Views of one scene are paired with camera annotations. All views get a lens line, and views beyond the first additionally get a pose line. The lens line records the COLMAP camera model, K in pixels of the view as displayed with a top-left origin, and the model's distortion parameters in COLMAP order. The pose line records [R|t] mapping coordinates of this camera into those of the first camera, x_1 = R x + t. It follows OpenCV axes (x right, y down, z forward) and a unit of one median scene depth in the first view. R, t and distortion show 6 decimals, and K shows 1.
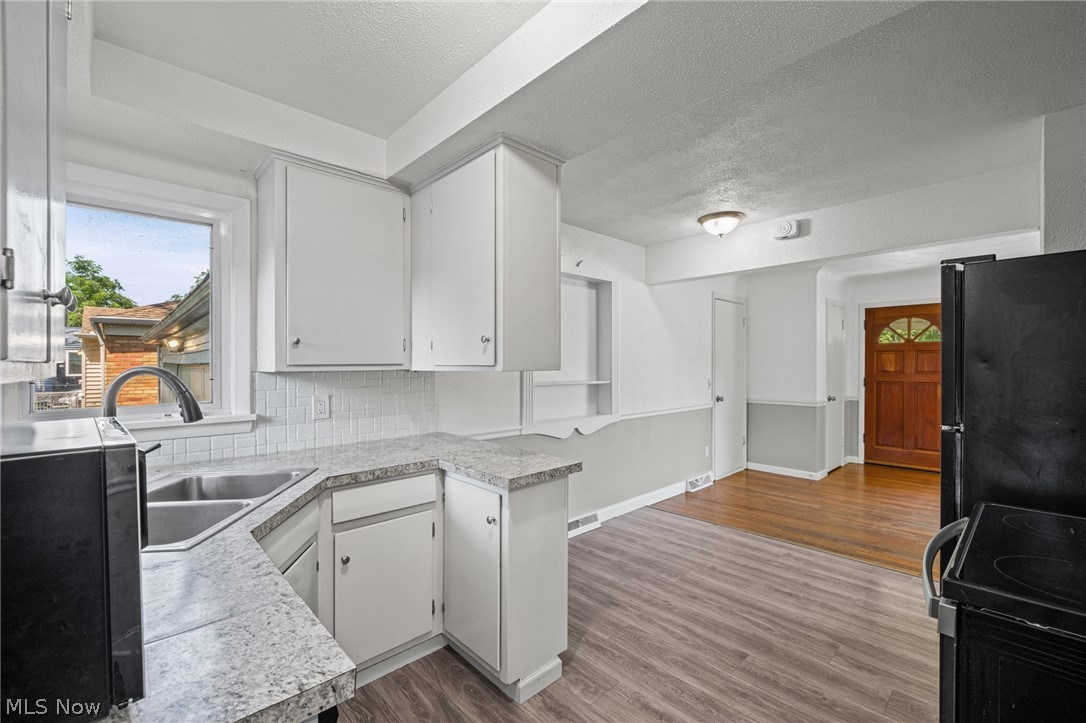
lens RADIAL K [[466.3, 0, 547.3], [0, 466.3, 362.3], [0, 0, 1]] dist [-0.000354, 0.000218]
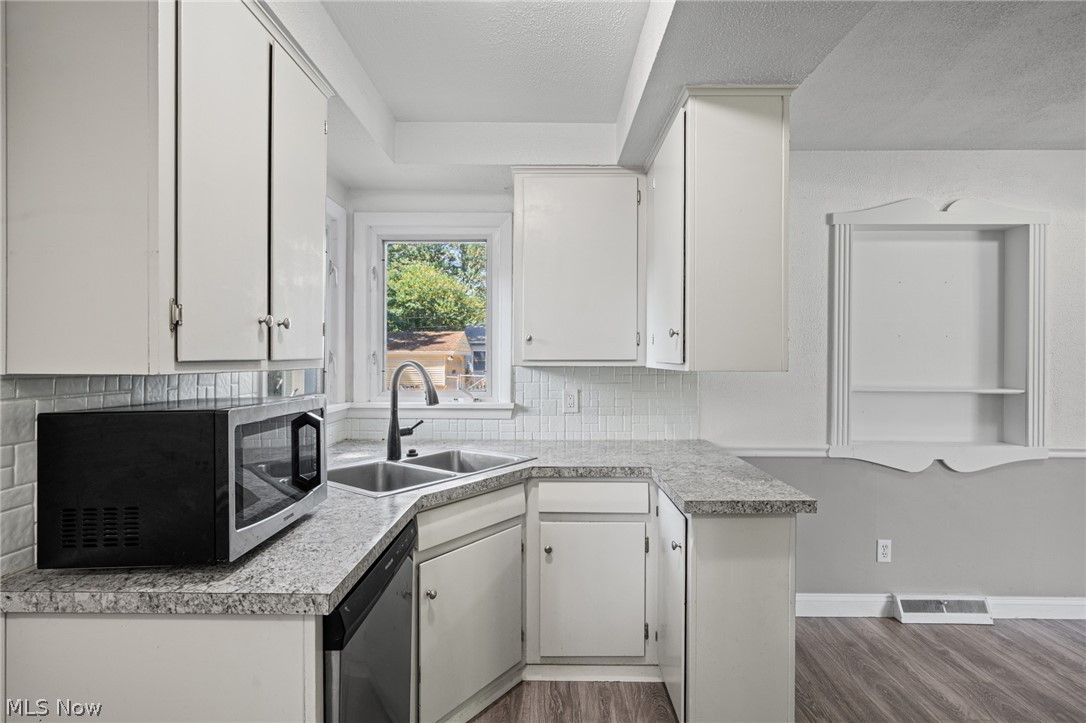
lens RADIAL K [[554.0, 0, 538.0], [0, 554.0, 354.8], [0, 0, 1]] dist [0.003857, -0.000158]
pose [[0.715440, 0.004868, -0.698657, 0.351627], [-0.003432, 0.999988, 0.003454, -0.010595], [0.698666, -0.000074, 0.715448, 0.089483]]
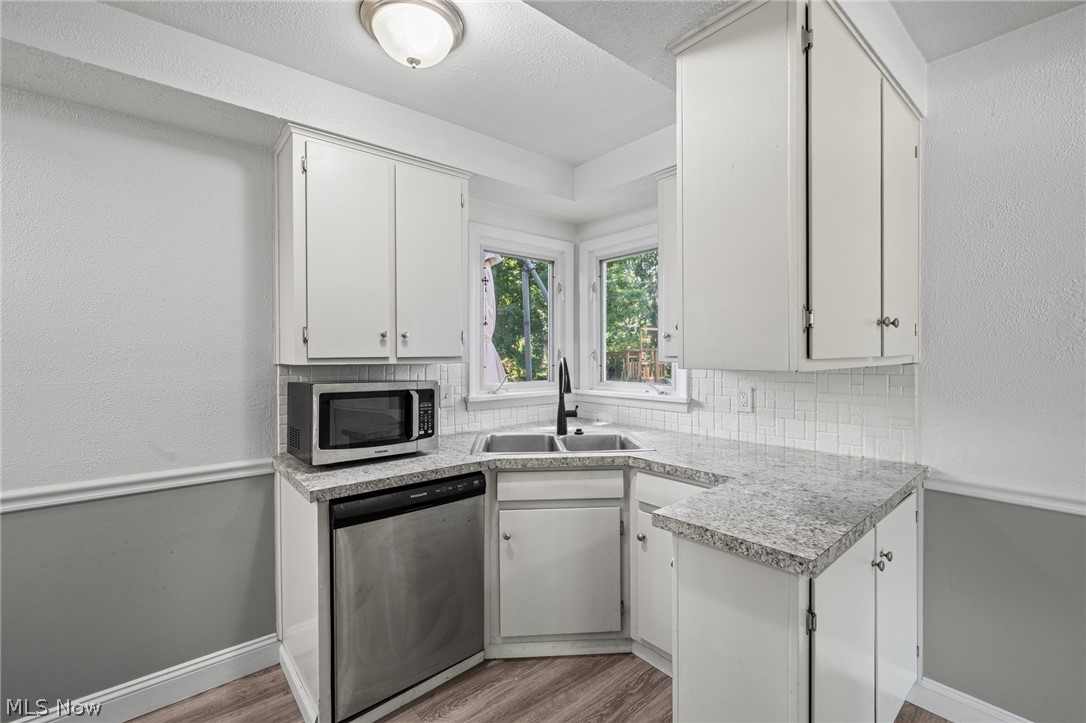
lens RADIAL K [[466.3, 0, 536.9], [0, 466.3, 352.4], [0, 0, 1]] dist [-0.000354, 0.000218]
pose [[-0.077759, 0.003700, -0.996965, 0.572801], [0.011353, 0.999932, 0.002825, -0.010474], [0.996908, -0.011099, -0.077795, 0.729396]]
